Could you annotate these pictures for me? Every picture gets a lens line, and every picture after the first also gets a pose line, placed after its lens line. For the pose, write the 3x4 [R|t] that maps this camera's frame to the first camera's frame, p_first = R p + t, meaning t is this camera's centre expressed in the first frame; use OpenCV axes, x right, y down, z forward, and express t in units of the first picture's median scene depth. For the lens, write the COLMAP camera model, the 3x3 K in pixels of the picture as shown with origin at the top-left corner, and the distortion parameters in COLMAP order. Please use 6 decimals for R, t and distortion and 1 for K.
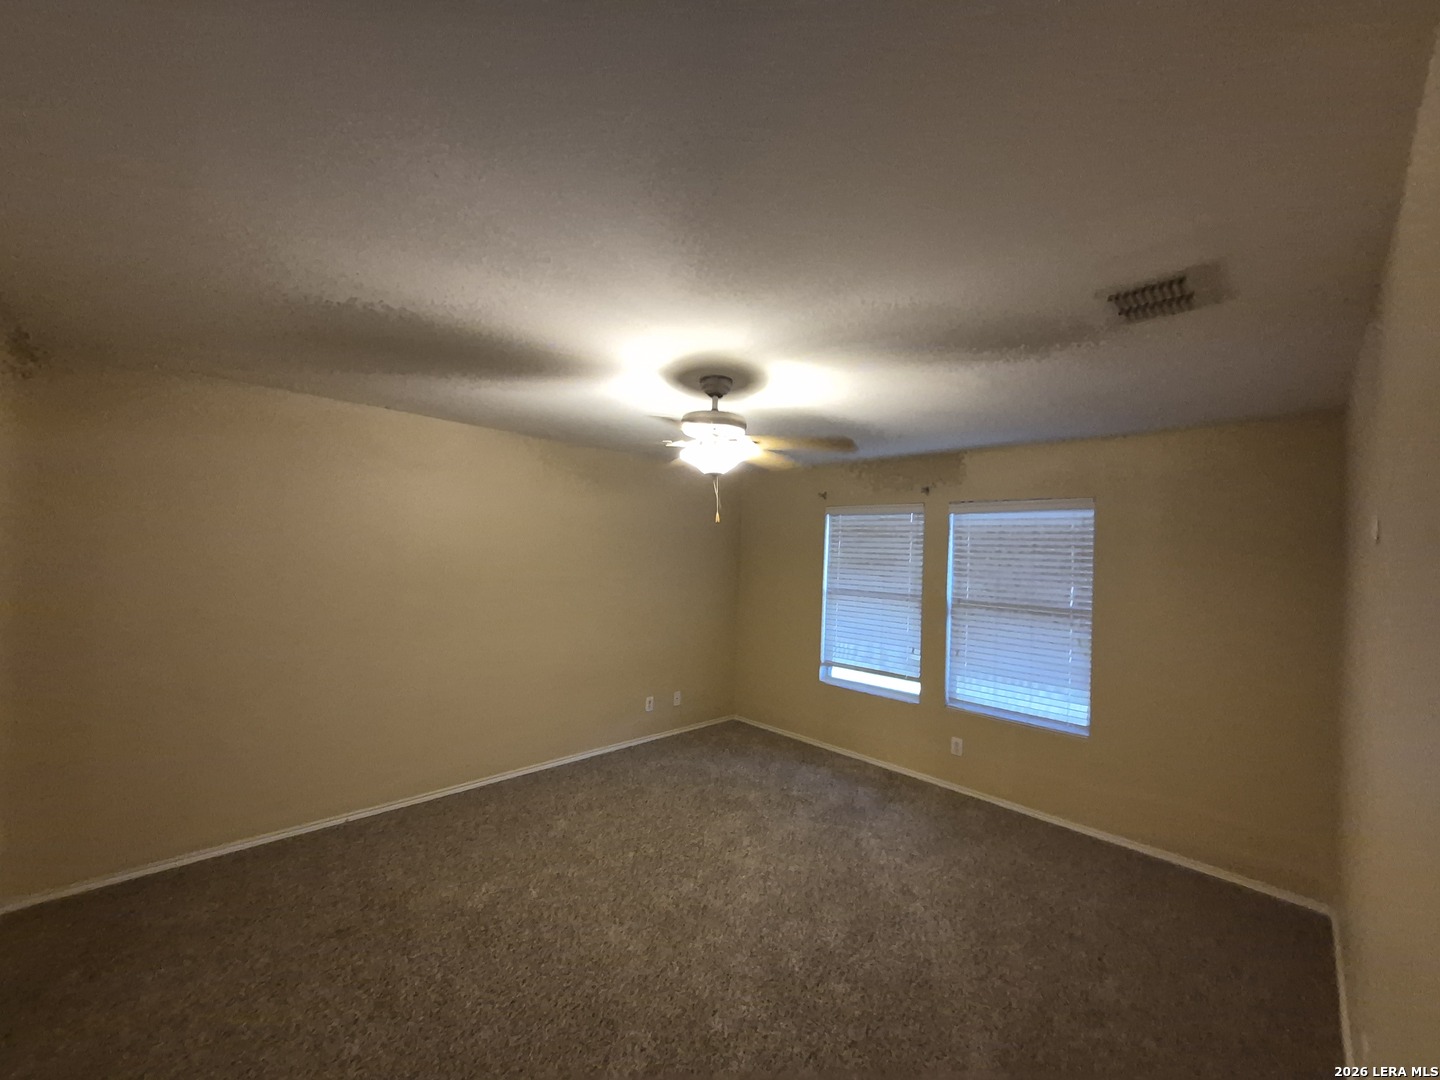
lens RADIAL K [[583.9, 0, 718.7], [0, 583.9, 547.4], [0, 0, 1]] dist [0.000393, -0.000311]
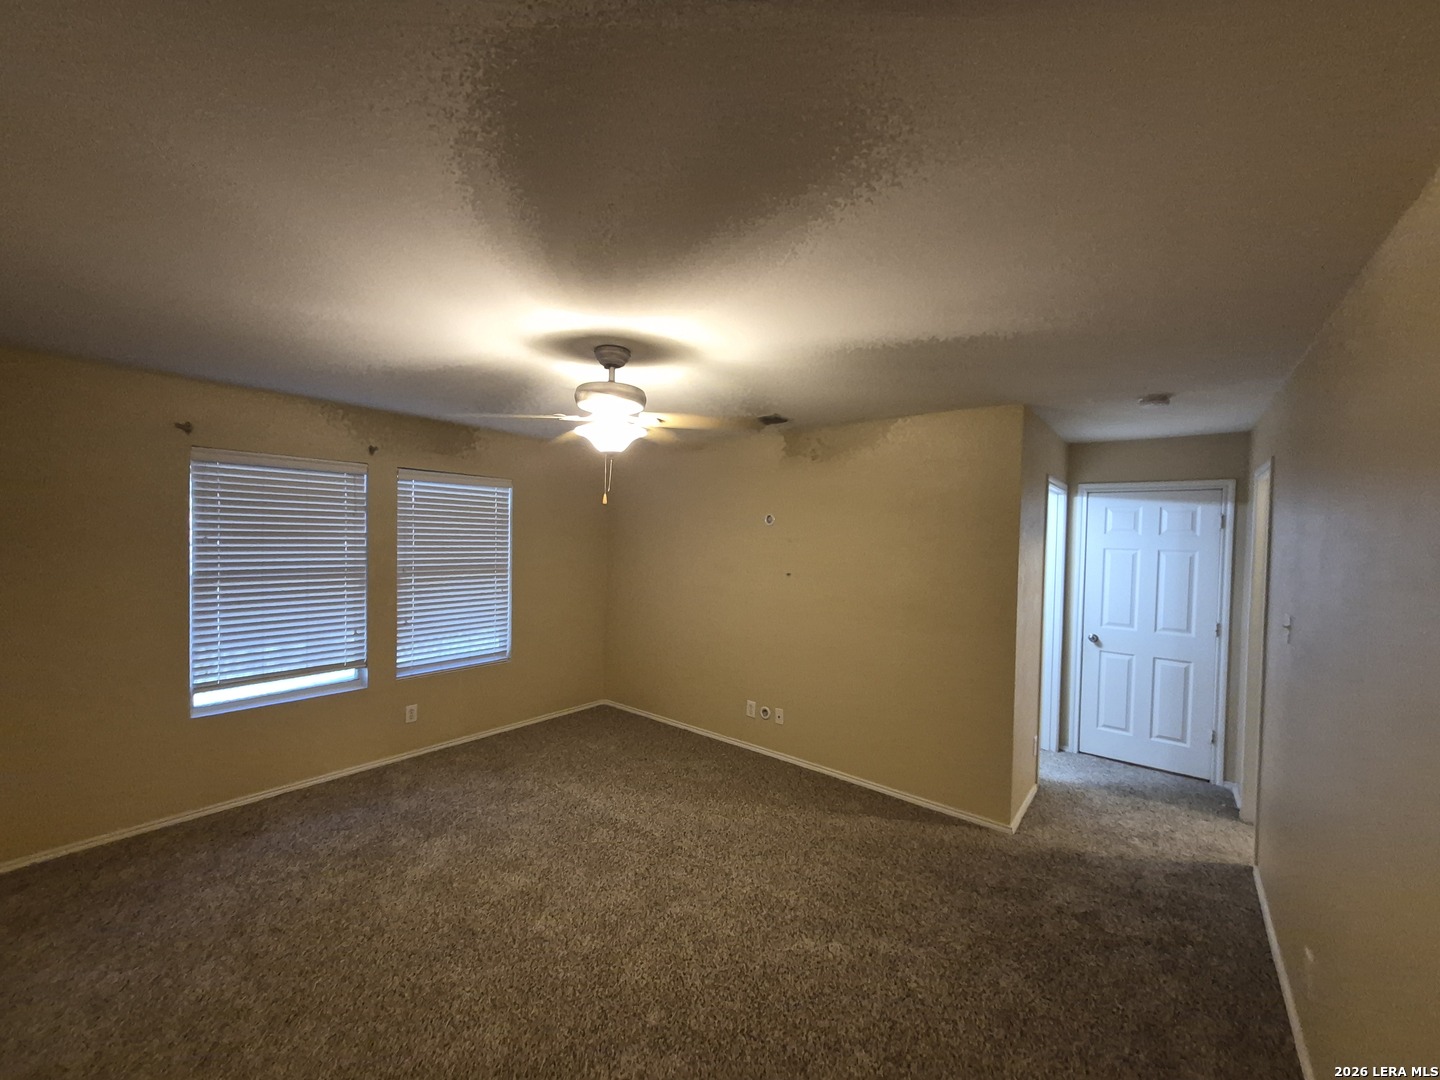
lens RADIAL K [[569.3, 0, 720.0], [0, 569.3, 540.0], [0, 0, 1]] dist [-0.000373, 0.000295]
pose [[-0.137072, -0.056149, 0.988968, -0.790738], [-0.037941, 0.997957, 0.051401, -0.033996], [-0.989834, -0.030476, -0.138923, 0.798184]]
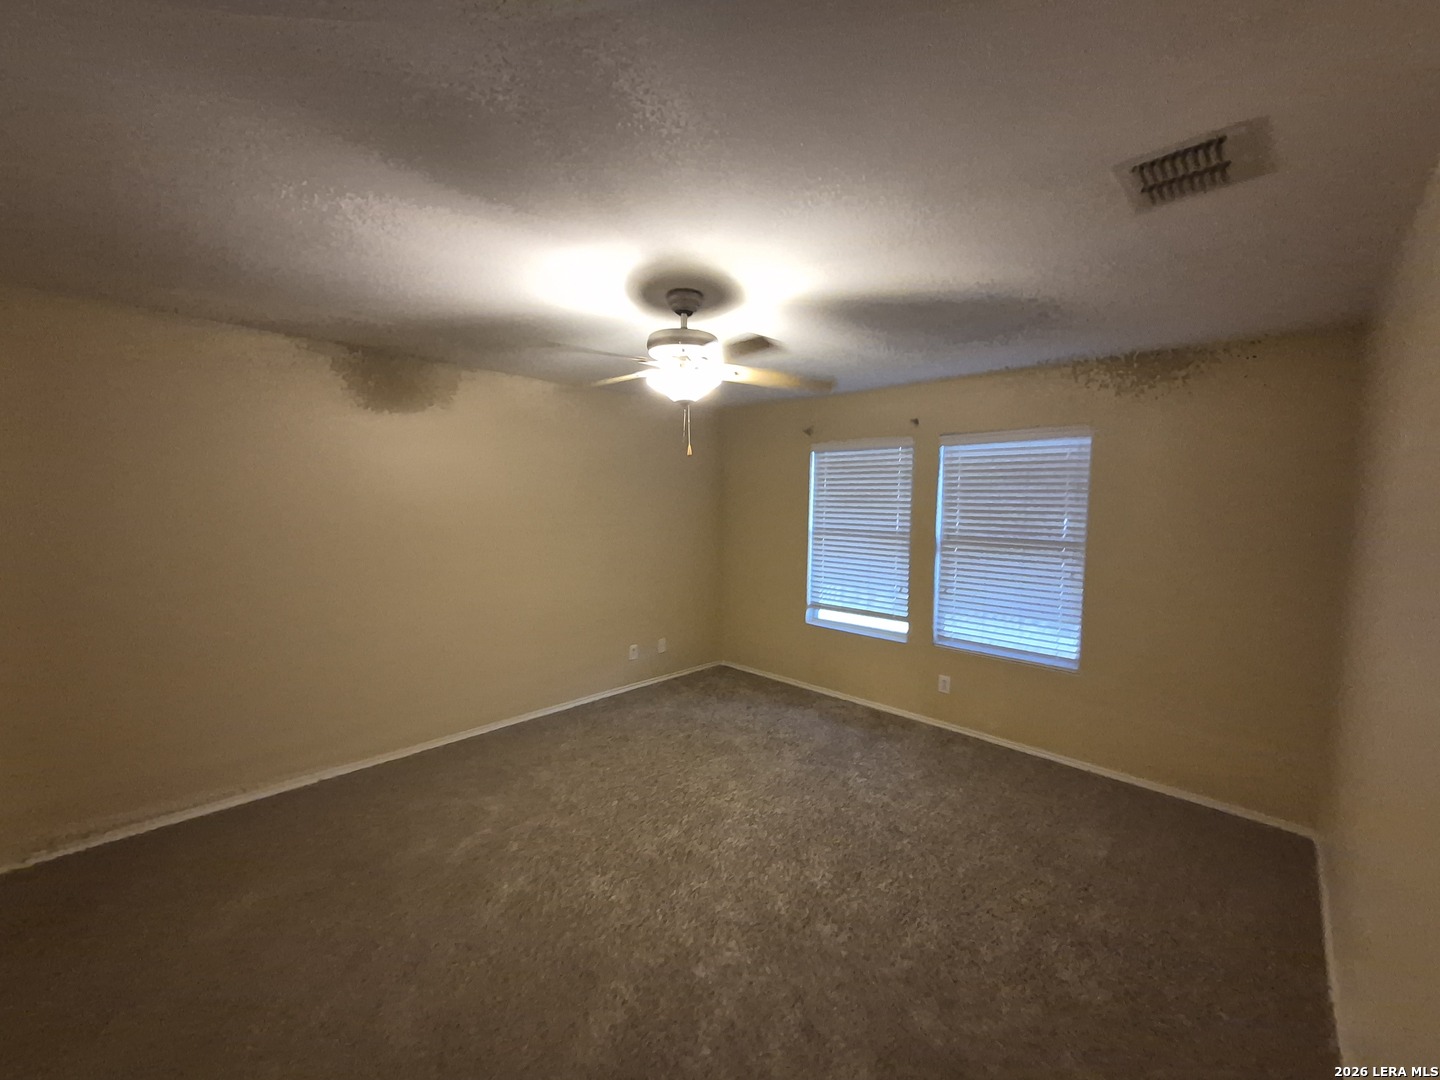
lens RADIAL K [[583.1, 0, 723.5], [0, 583.1, 553.0], [0, 0, 1]] dist [0.002061, 0.000288]
pose [[0.999286, -0.027642, 0.025746, 0.018622], [0.024975, 0.994804, 0.098701, 0.016887], [-0.028340, -0.097988, 0.994784, 0.063012]]
